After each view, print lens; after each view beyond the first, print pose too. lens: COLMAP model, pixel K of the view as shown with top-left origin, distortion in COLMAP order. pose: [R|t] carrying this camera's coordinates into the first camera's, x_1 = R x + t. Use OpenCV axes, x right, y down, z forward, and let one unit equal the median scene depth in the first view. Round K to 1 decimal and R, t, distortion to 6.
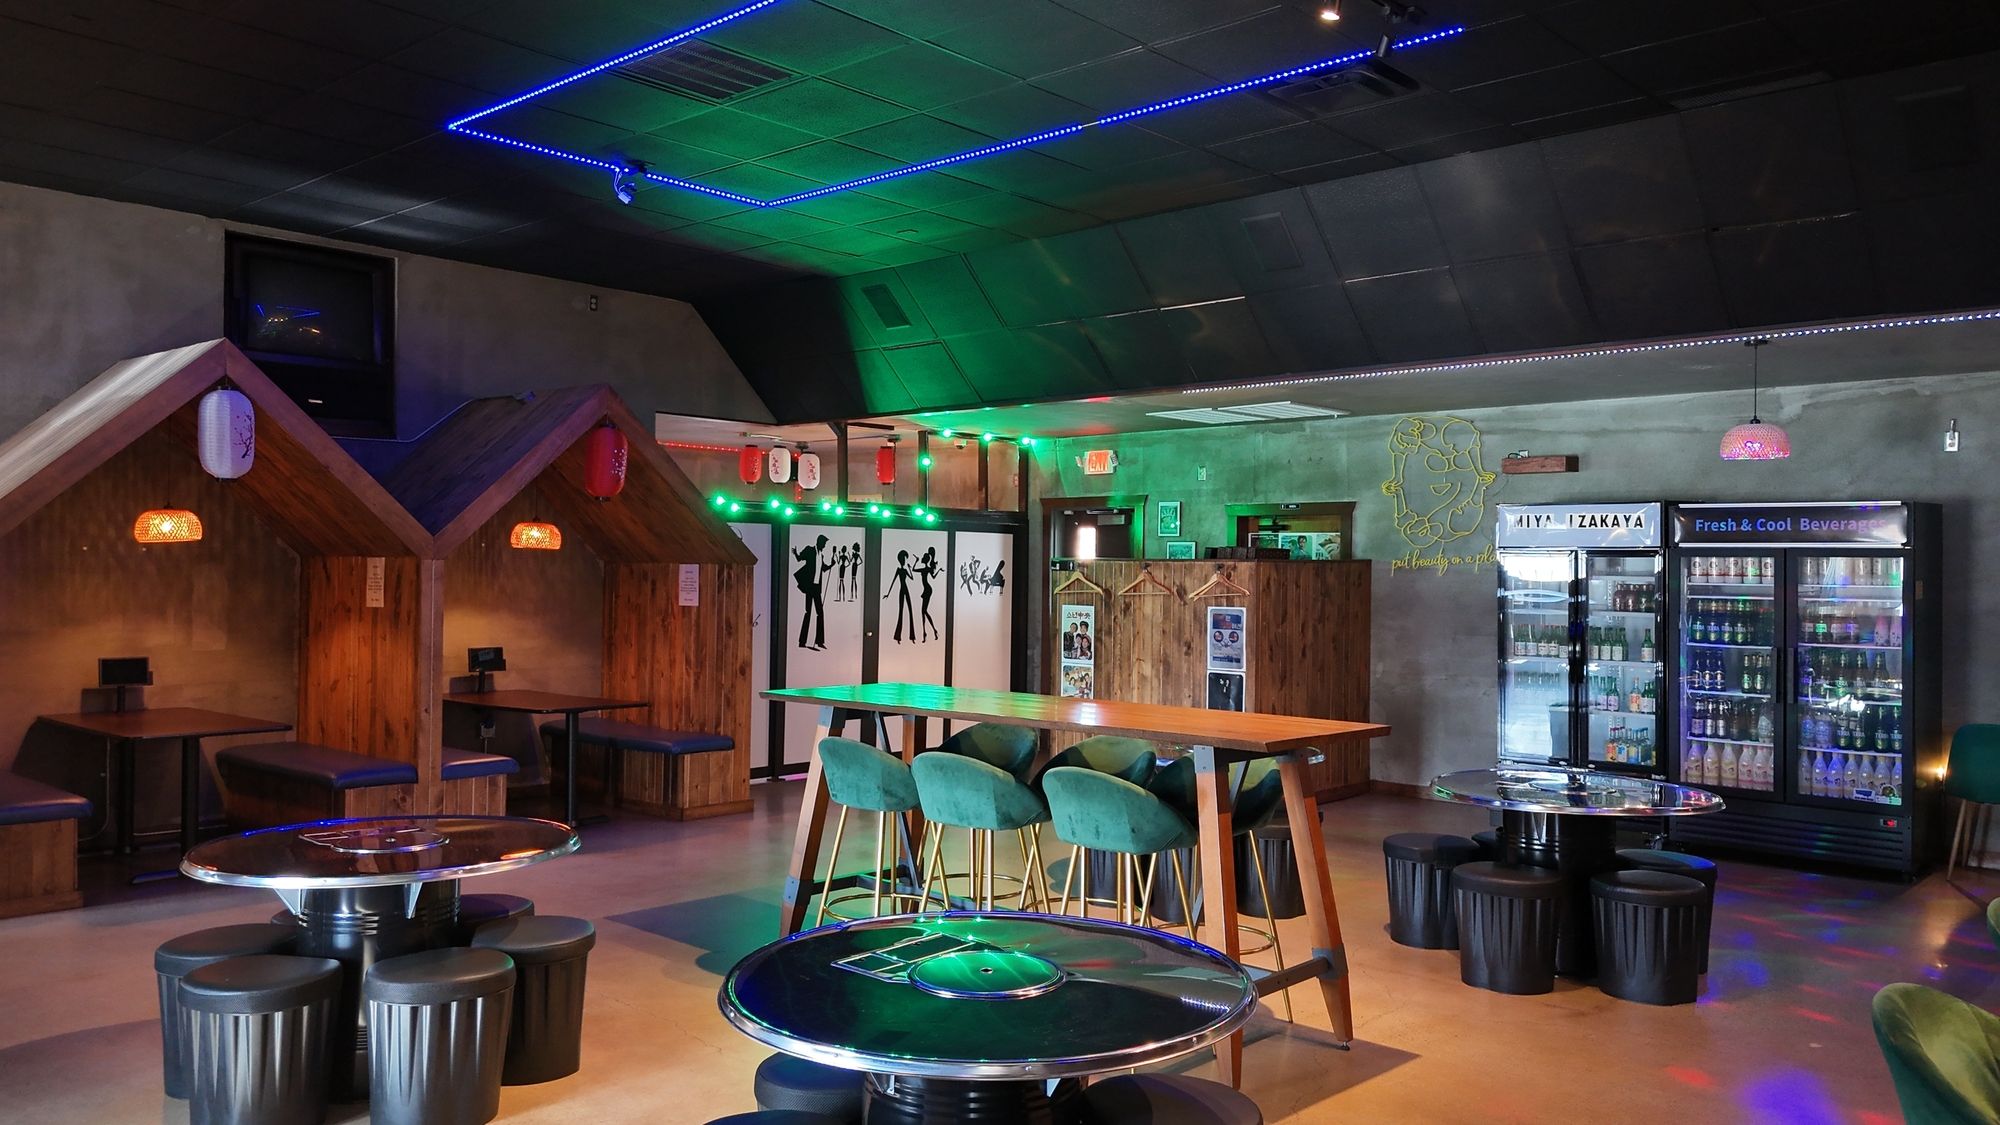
lens RADIAL K [[1459.9, 0, 1004.2], [0, 1459.9, 562.5], [0, 0, 1]] dist [0.099478, -0.116695]
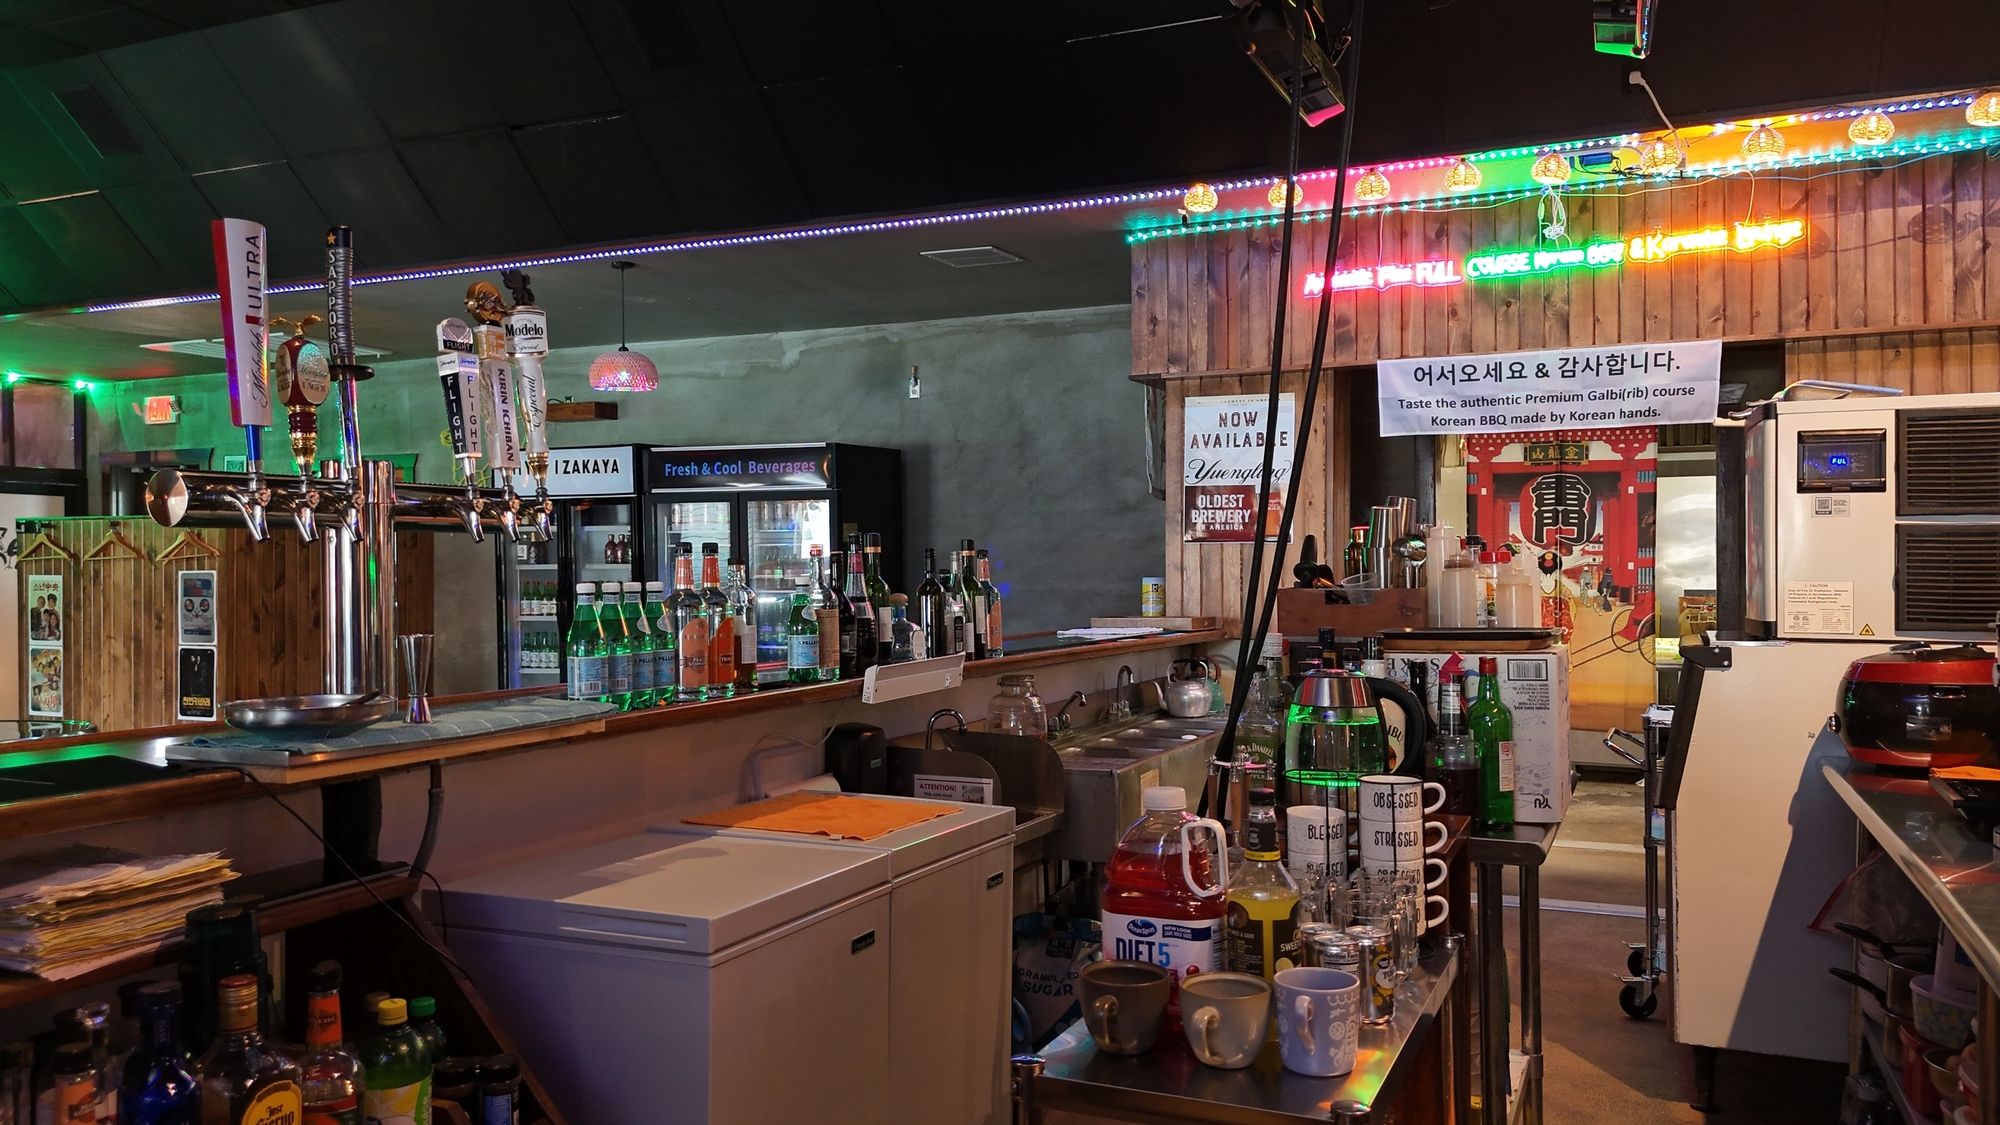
lens RADIAL K [[1459.9, 0, 1004.2], [0, 1459.9, 562.5], [0, 0, 1]] dist [0.099478, -0.116695]
pose [[0.947246, -0.016142, 0.320100, 0.310324], [0.014716, 0.999868, 0.006873, 0.025991], [-0.320168, -0.001800, 0.947359, 0.032782]]
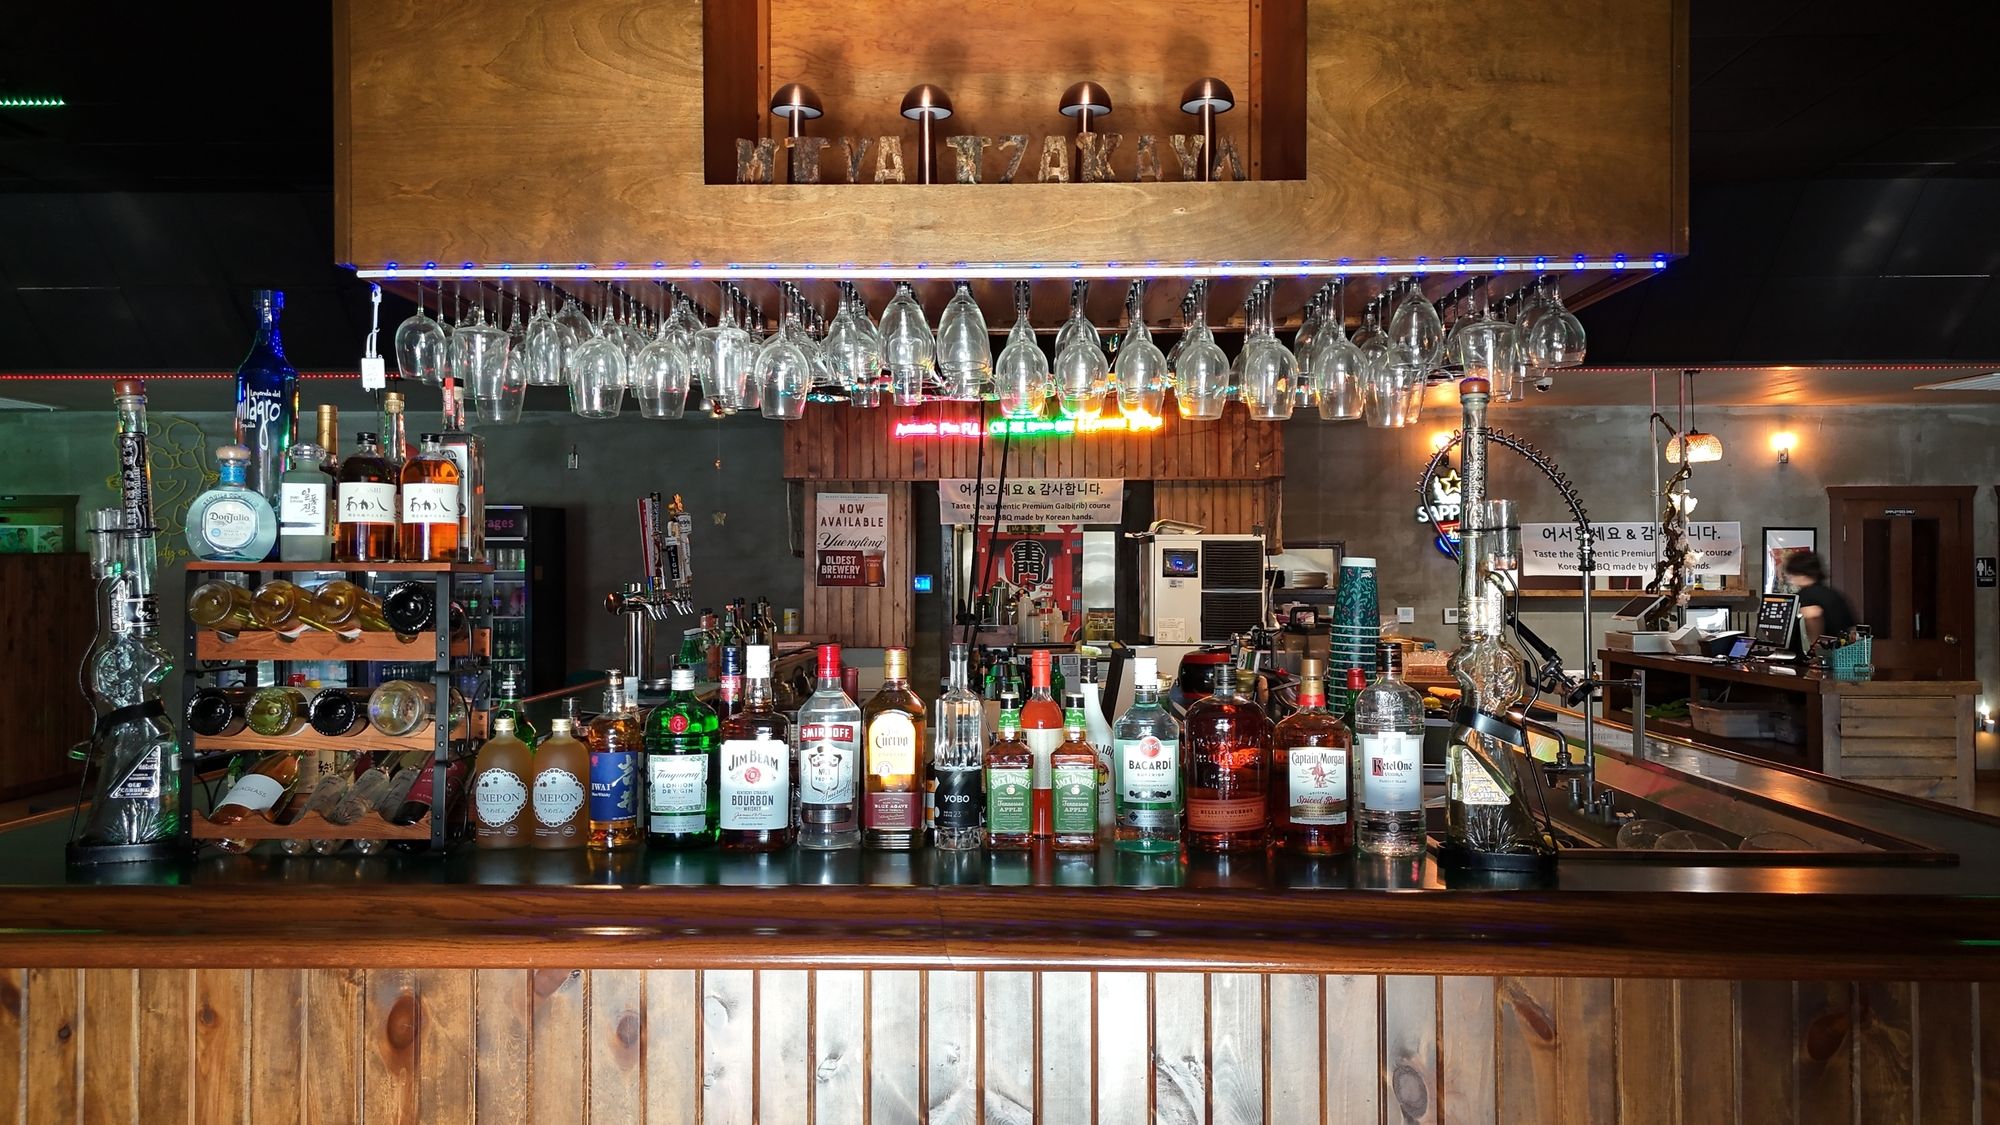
lens RADIAL K [[1473.4, 0, 975.8], [0, 1473.4, 566.3], [0, 0, 1]] dist [0.105337, -0.109712]
pose [[0.764230, -0.012237, 0.644827, 0.043829], [0.006991, 0.999918, 0.010691, 0.000846], [-0.644906, -0.003662, 0.764253, -0.206910]]
